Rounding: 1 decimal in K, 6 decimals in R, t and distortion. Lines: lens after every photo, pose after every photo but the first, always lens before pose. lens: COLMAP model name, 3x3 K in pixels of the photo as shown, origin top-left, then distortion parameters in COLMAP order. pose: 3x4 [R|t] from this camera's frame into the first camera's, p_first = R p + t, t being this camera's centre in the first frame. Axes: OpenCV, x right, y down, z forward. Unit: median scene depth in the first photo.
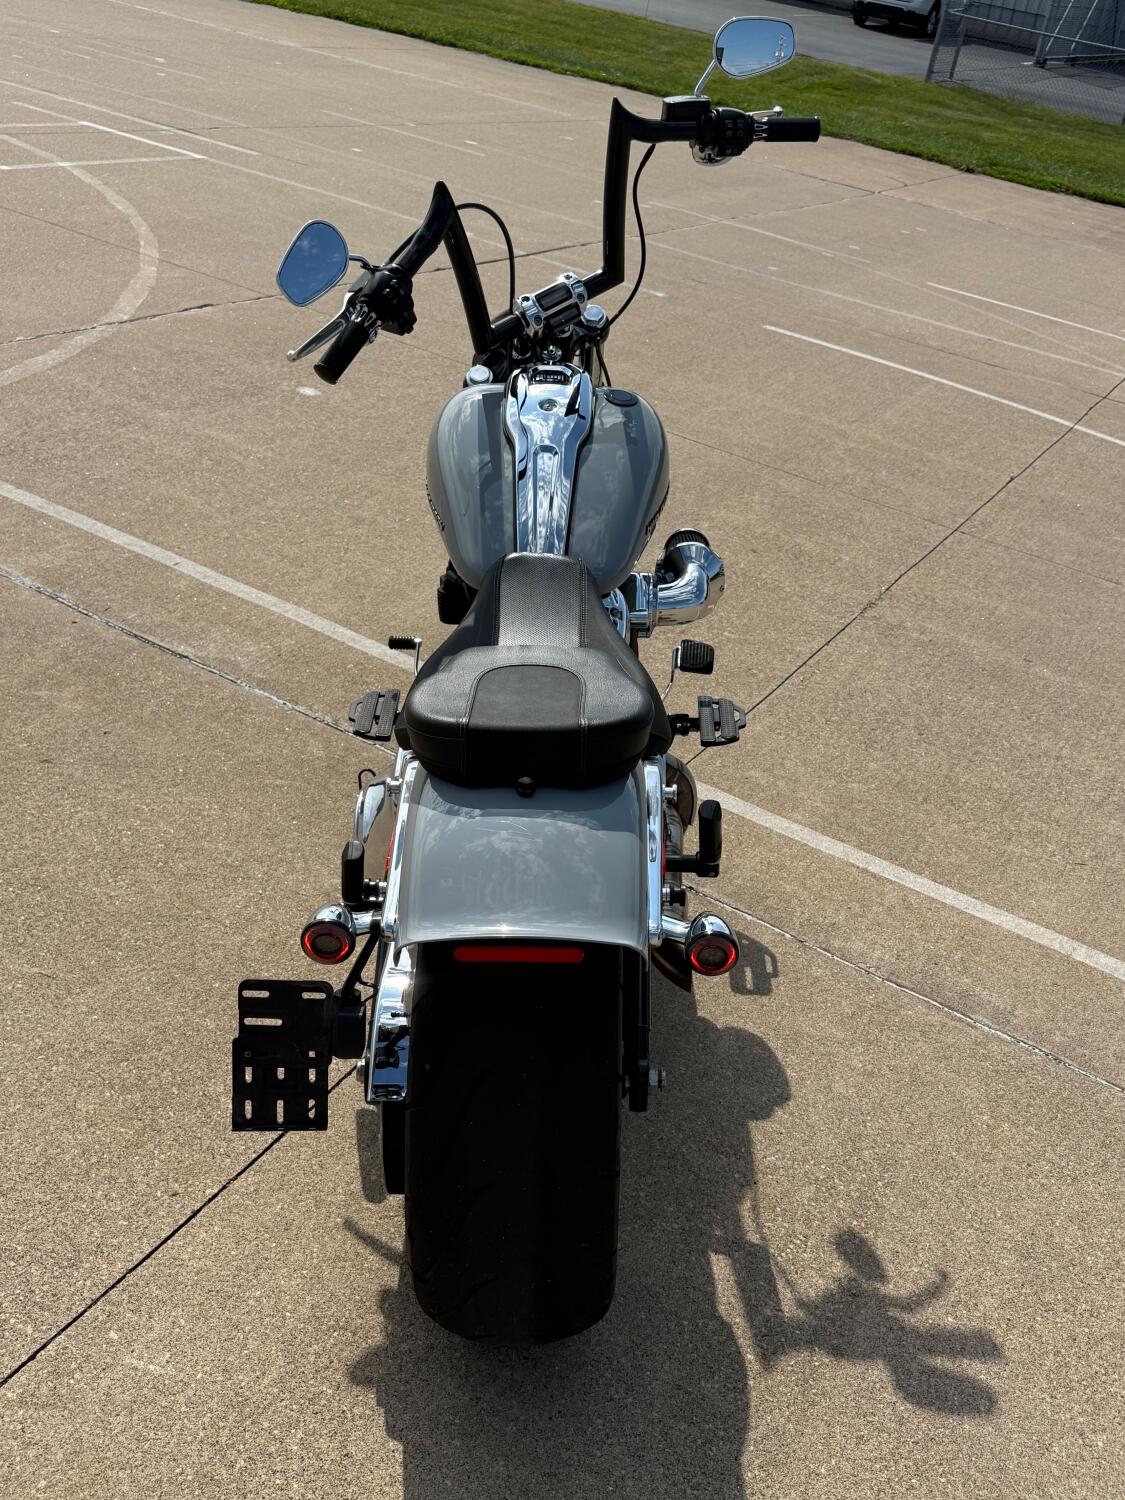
lens RADIAL K [[1473.1, 0, 559.8], [0, 1473.1, 753.9], [0, 0, 1]] dist [0.150277, -0.306704]
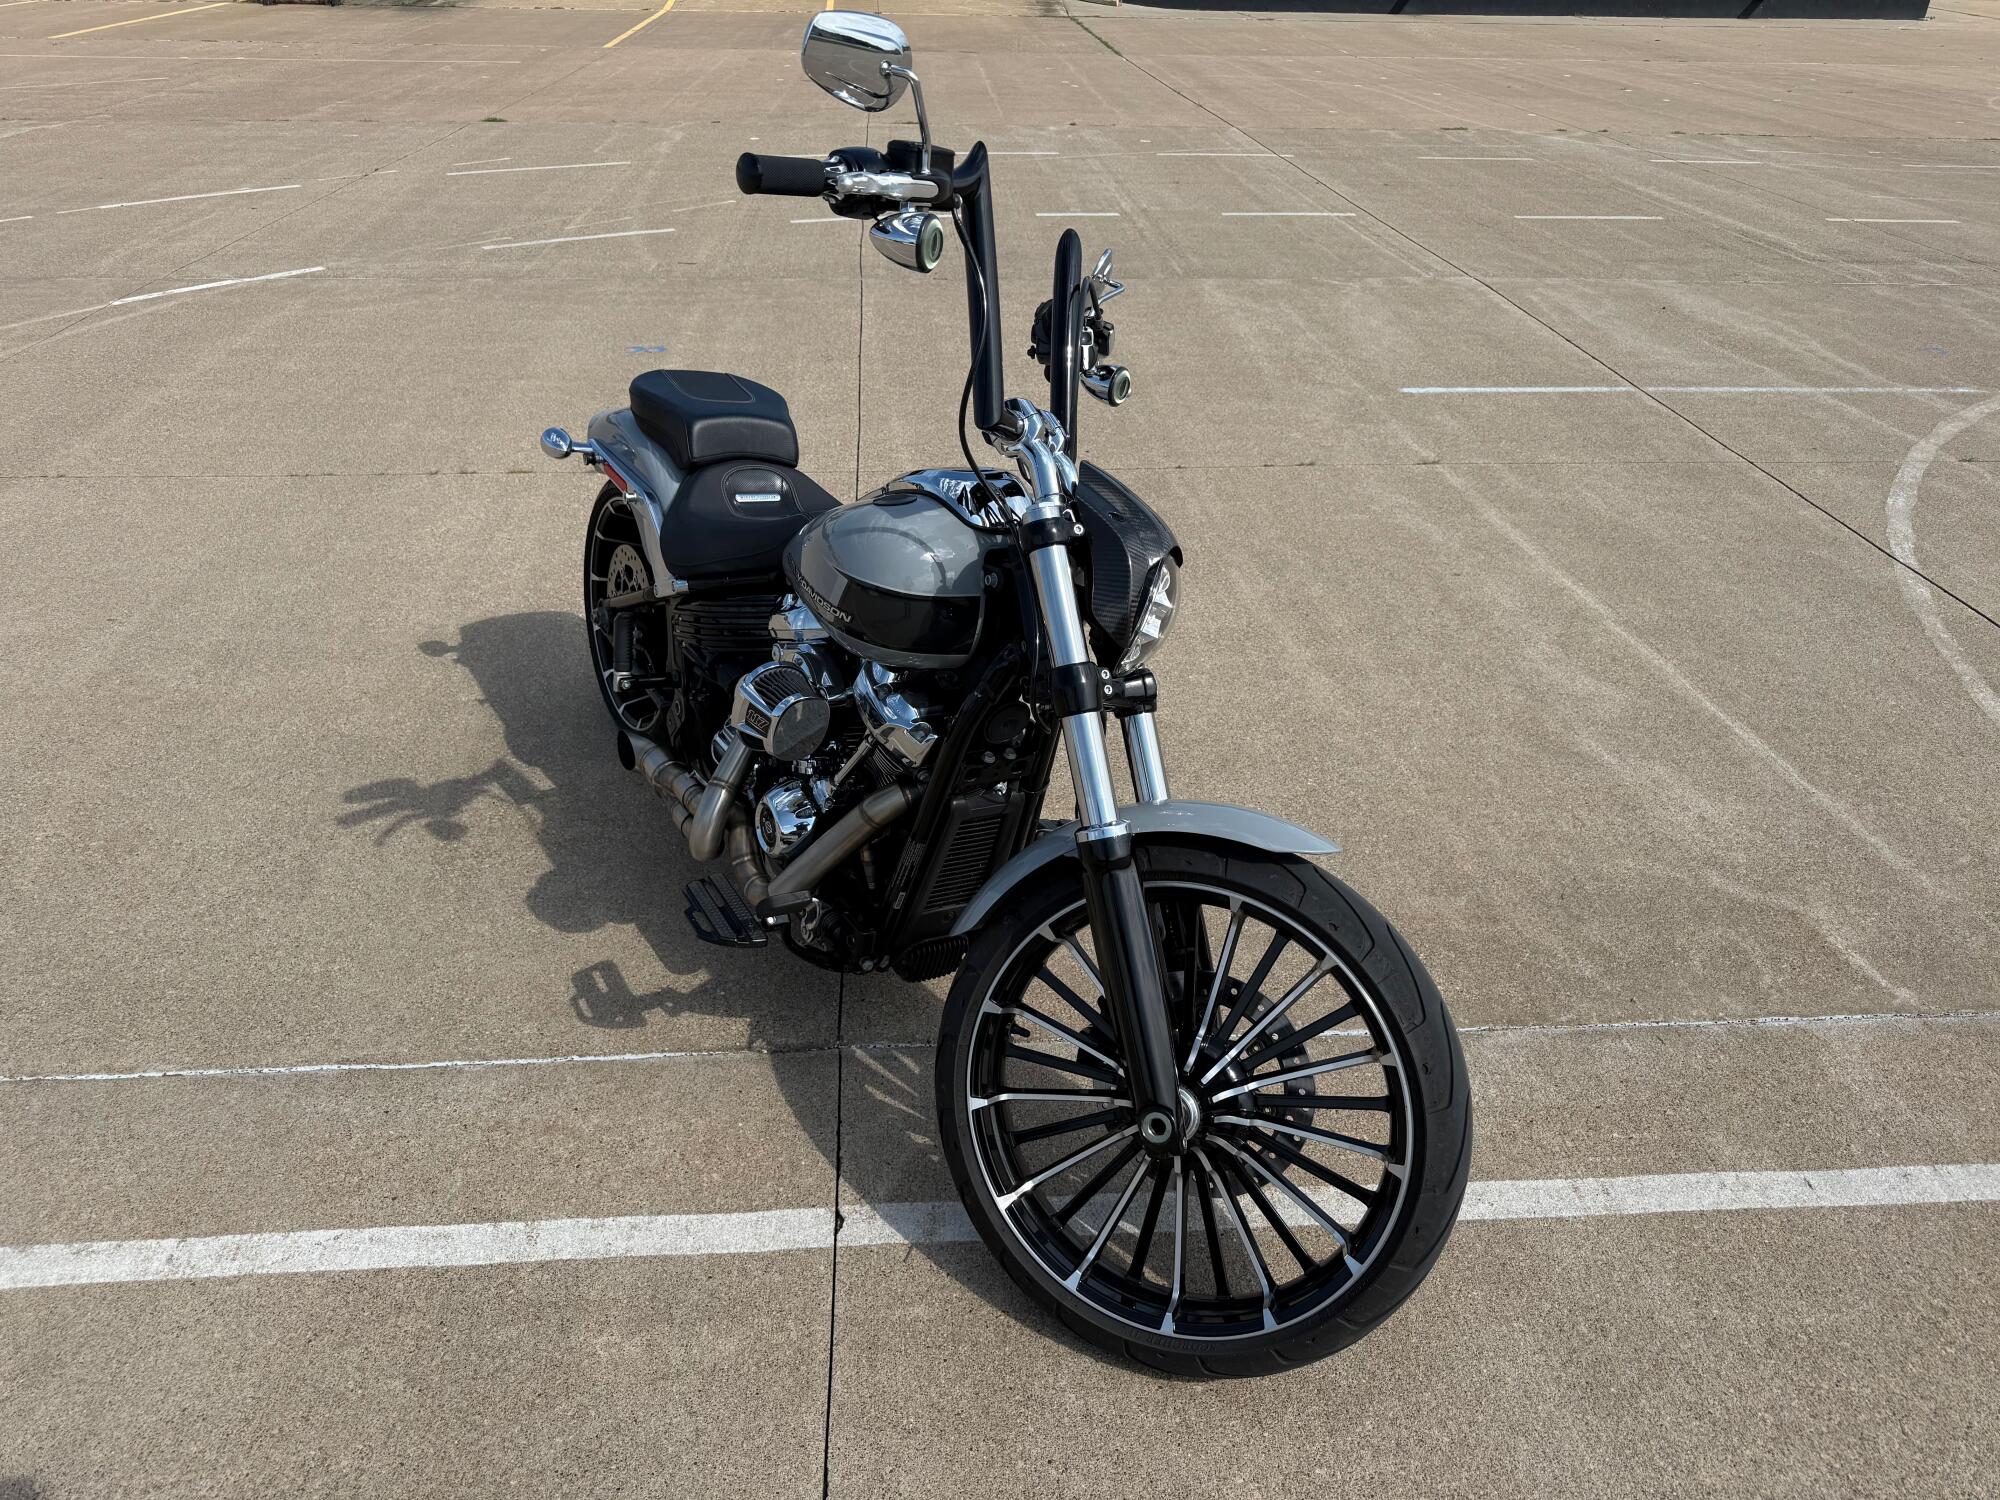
lens RADIAL K [[1446.9, 0, 1001.5], [0, 1446.9, 743.0], [0, 0, 1]] dist [0.046294, -0.057887]
pose [[-0.823507, 0.103996, -0.557692, 0.466832], [-0.408323, 0.573804, 0.709944, -0.779821], [0.393837, 0.812363, -0.430068, 1.538720]]
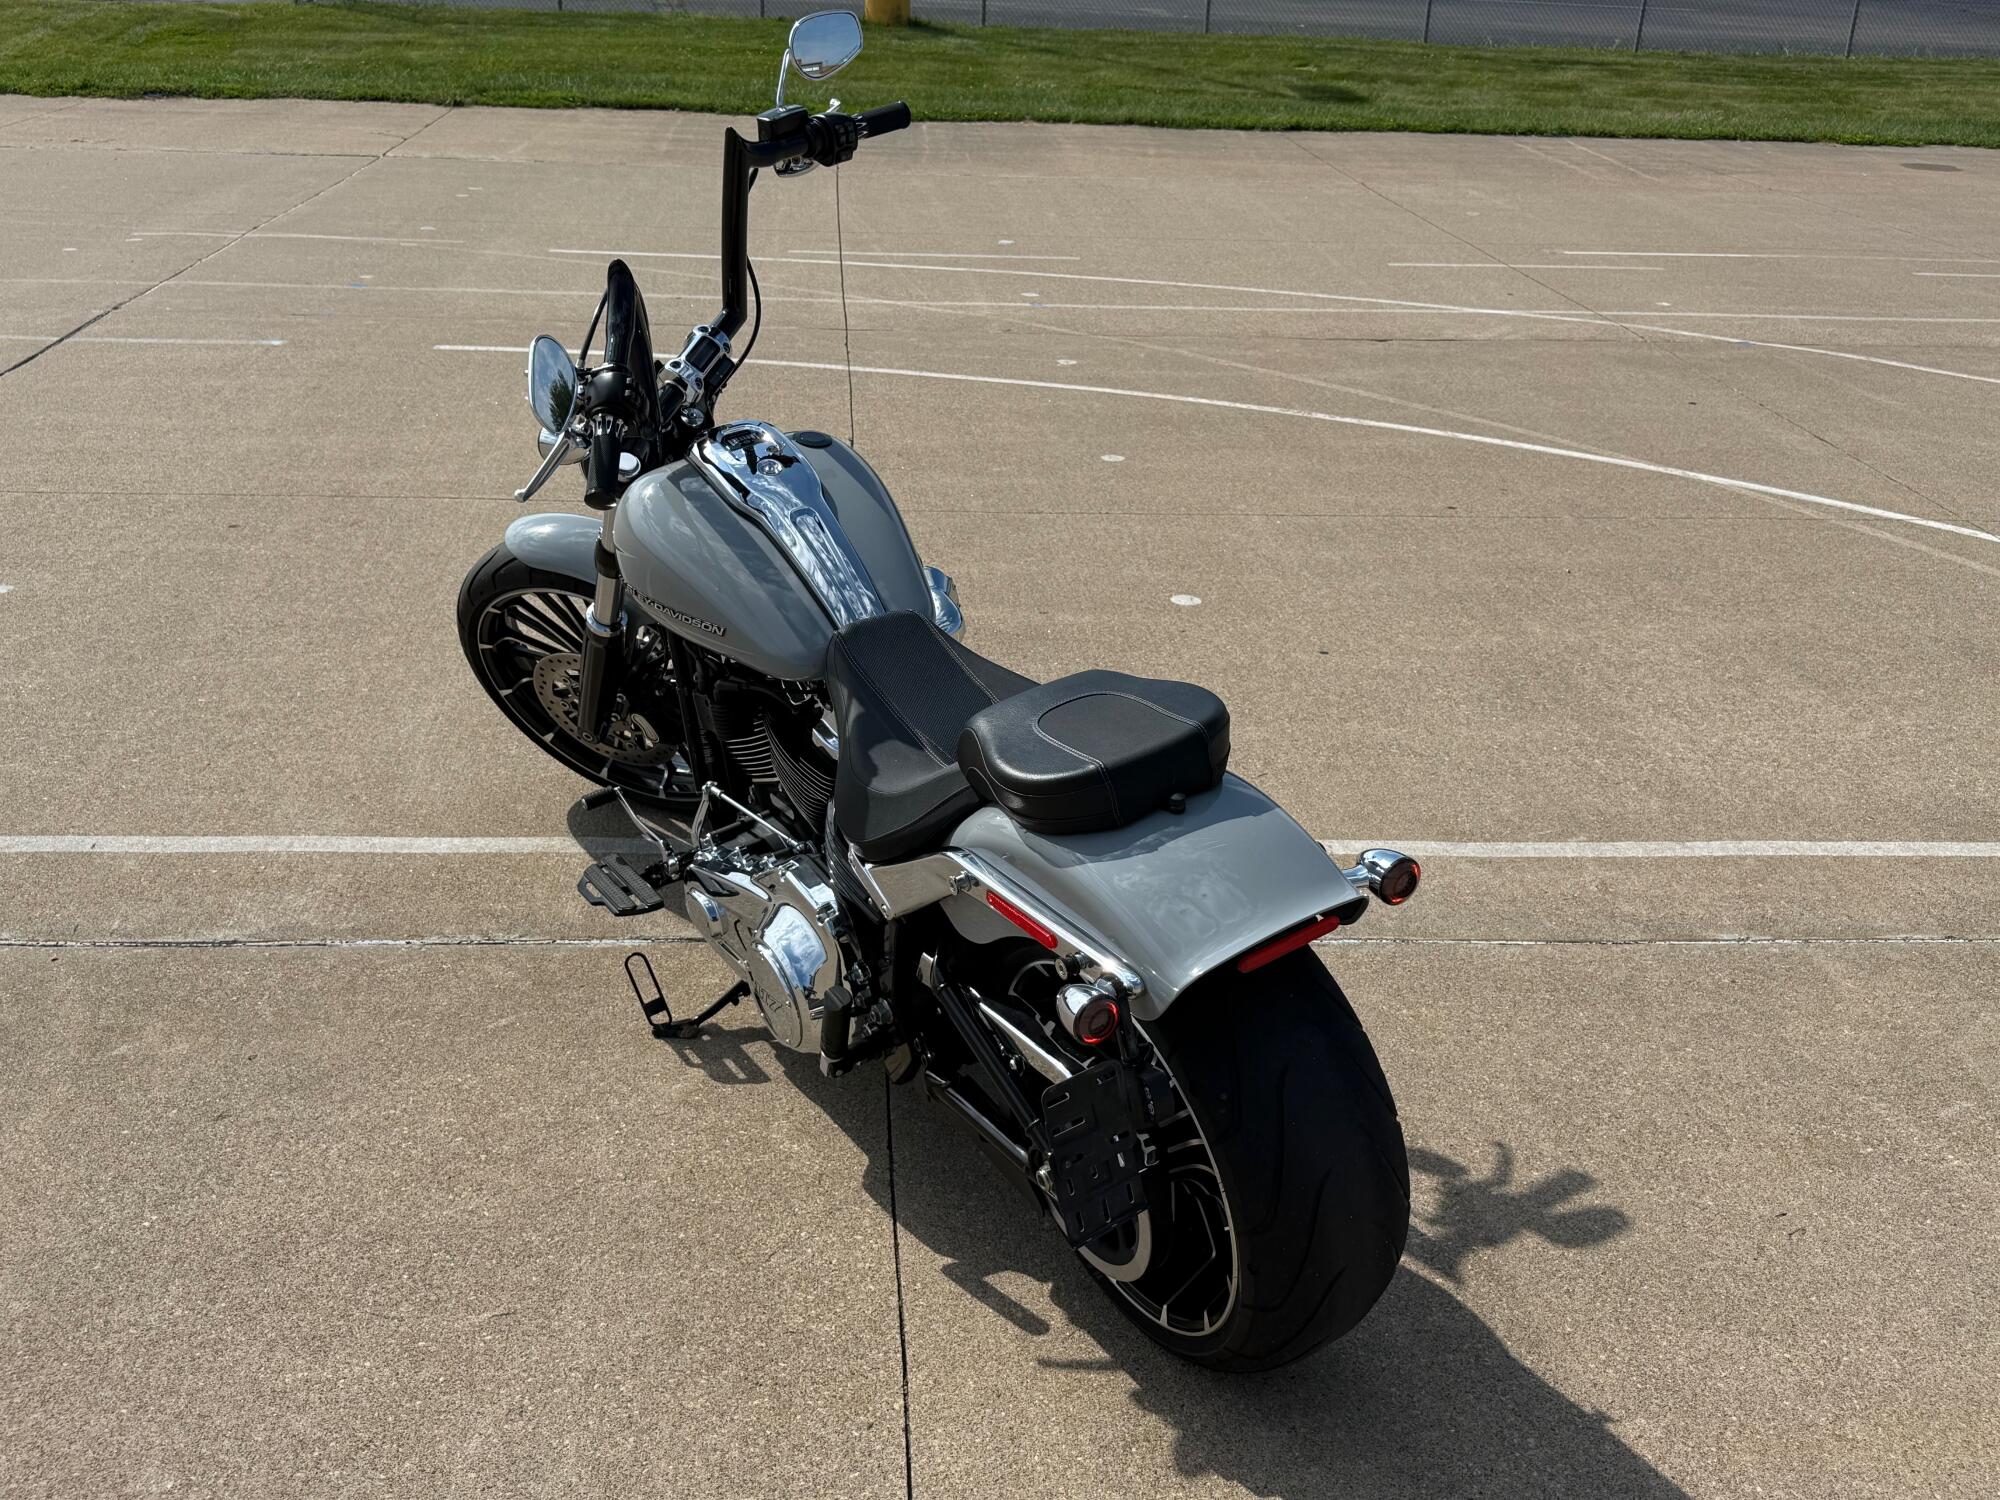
lens RADIAL K [[1964.1, 0, 984.9], [0, 1964.1, 757.6], [0, 0, 1]] dist [0.150277, -0.306704]
pose [[0.829531, -0.348365, 0.436487, -0.482368], [0.368357, 0.928771, 0.041210, -0.075273], [-0.419752, 0.126598, 0.898766, -0.097637]]
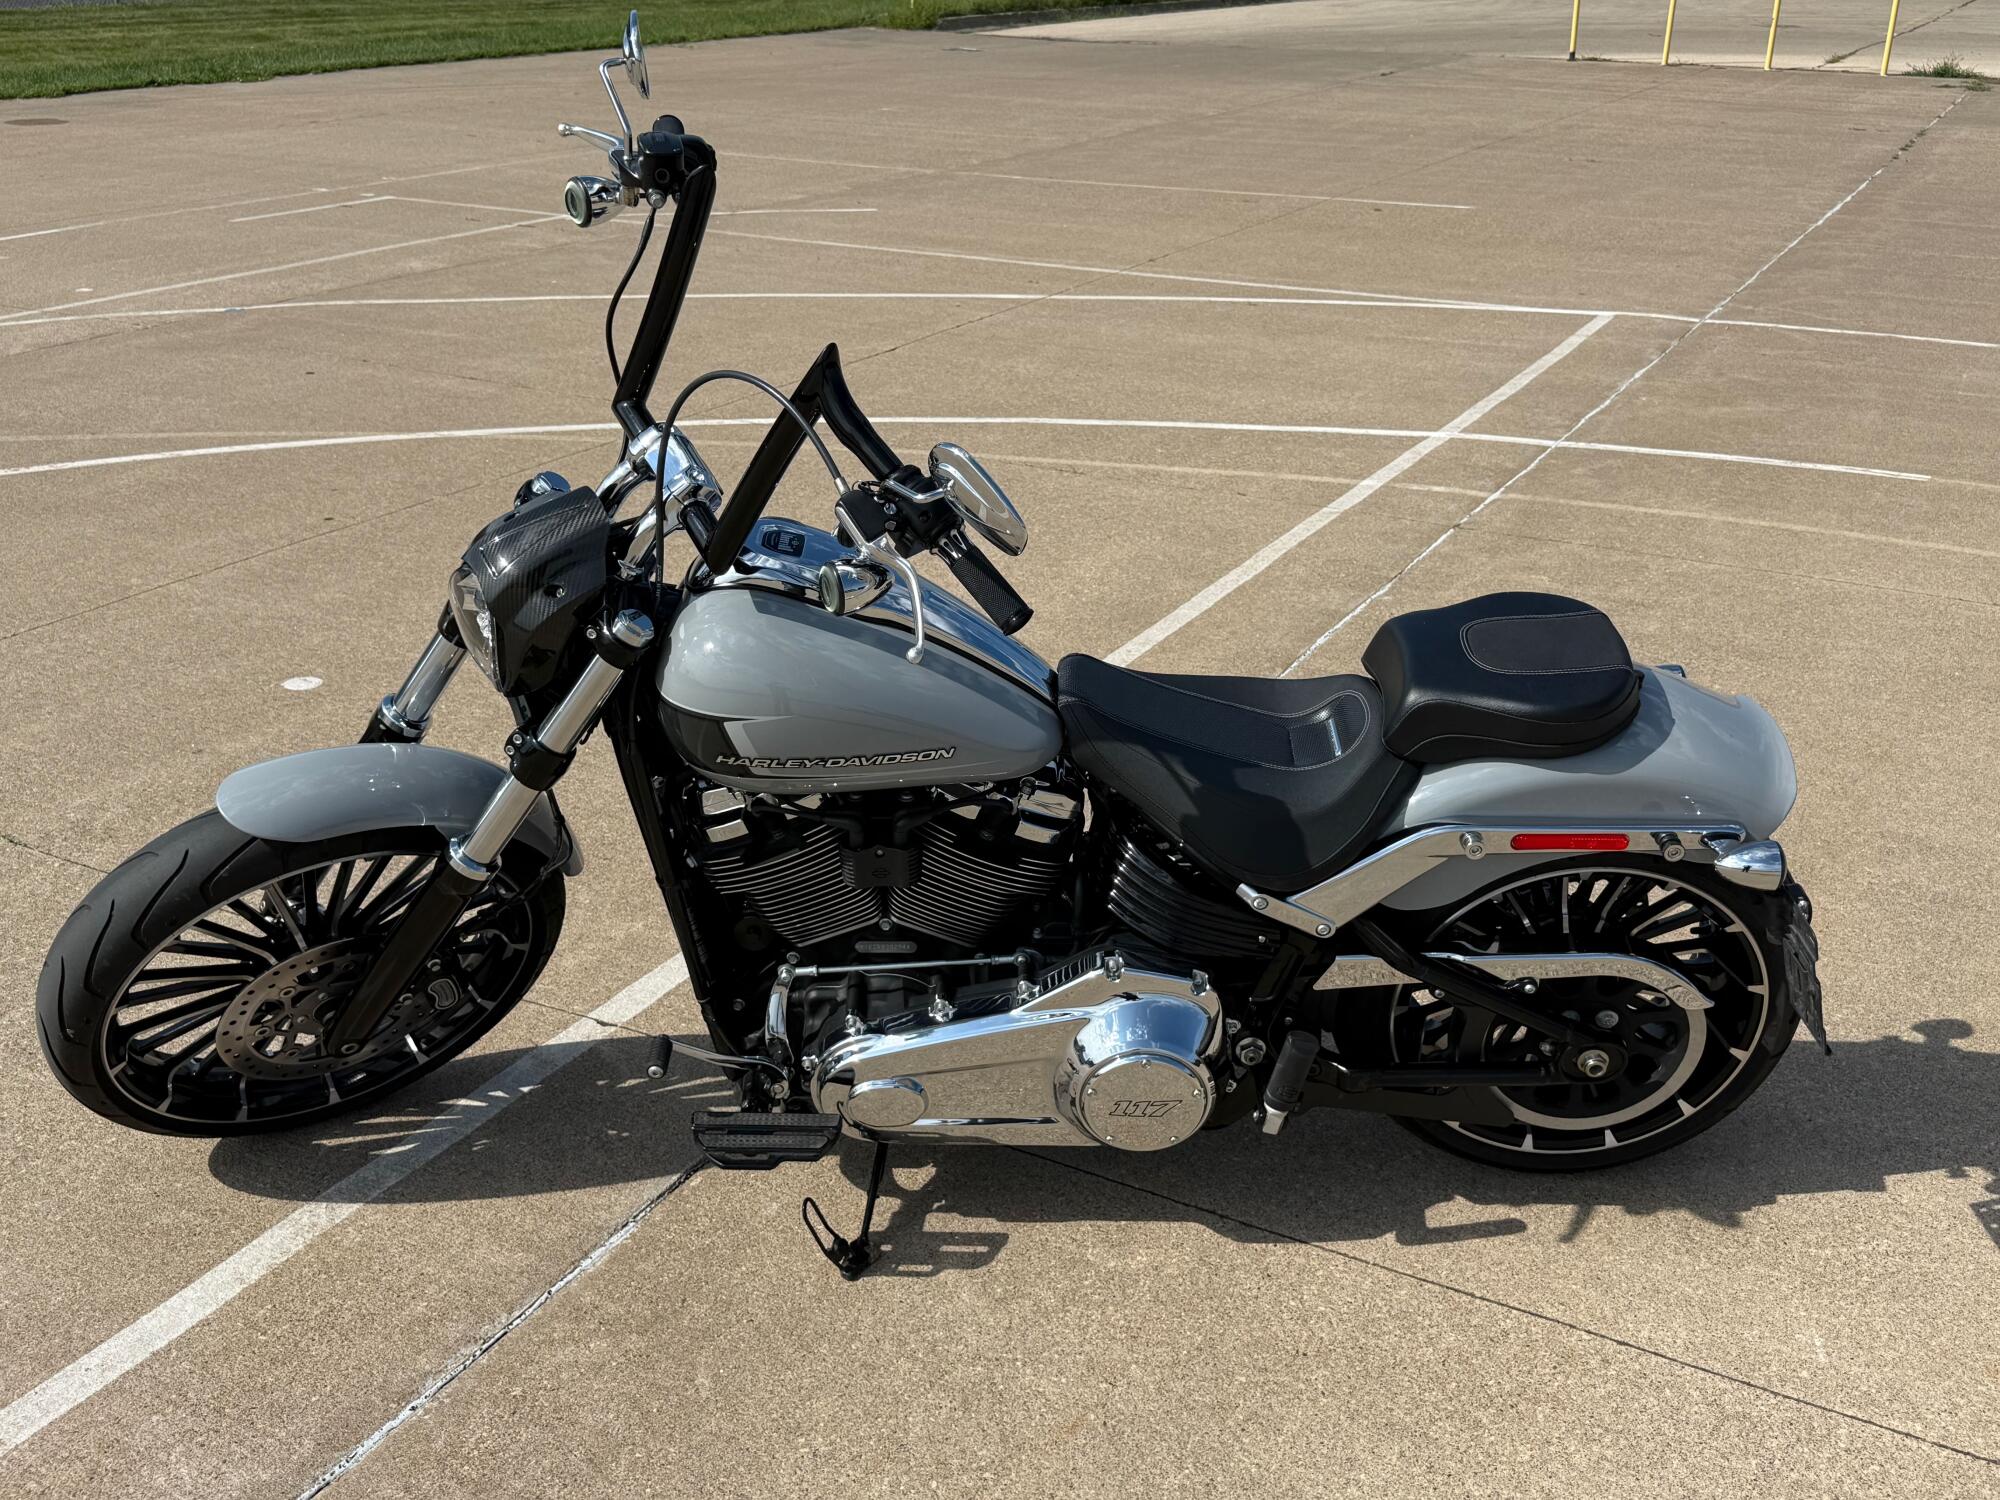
lens RADIAL K [[1975.1, 0, 1000.0], [0, 1975.1, 750.0], [0, 0, 1]] dist [0.108178, -0.185360]
pose [[-0.005787, -0.545741, 0.837934, -0.895484], [0.480148, 0.733517, 0.481051, -0.612717], [-0.877168, 0.405116, 0.257791, 0.726816]]
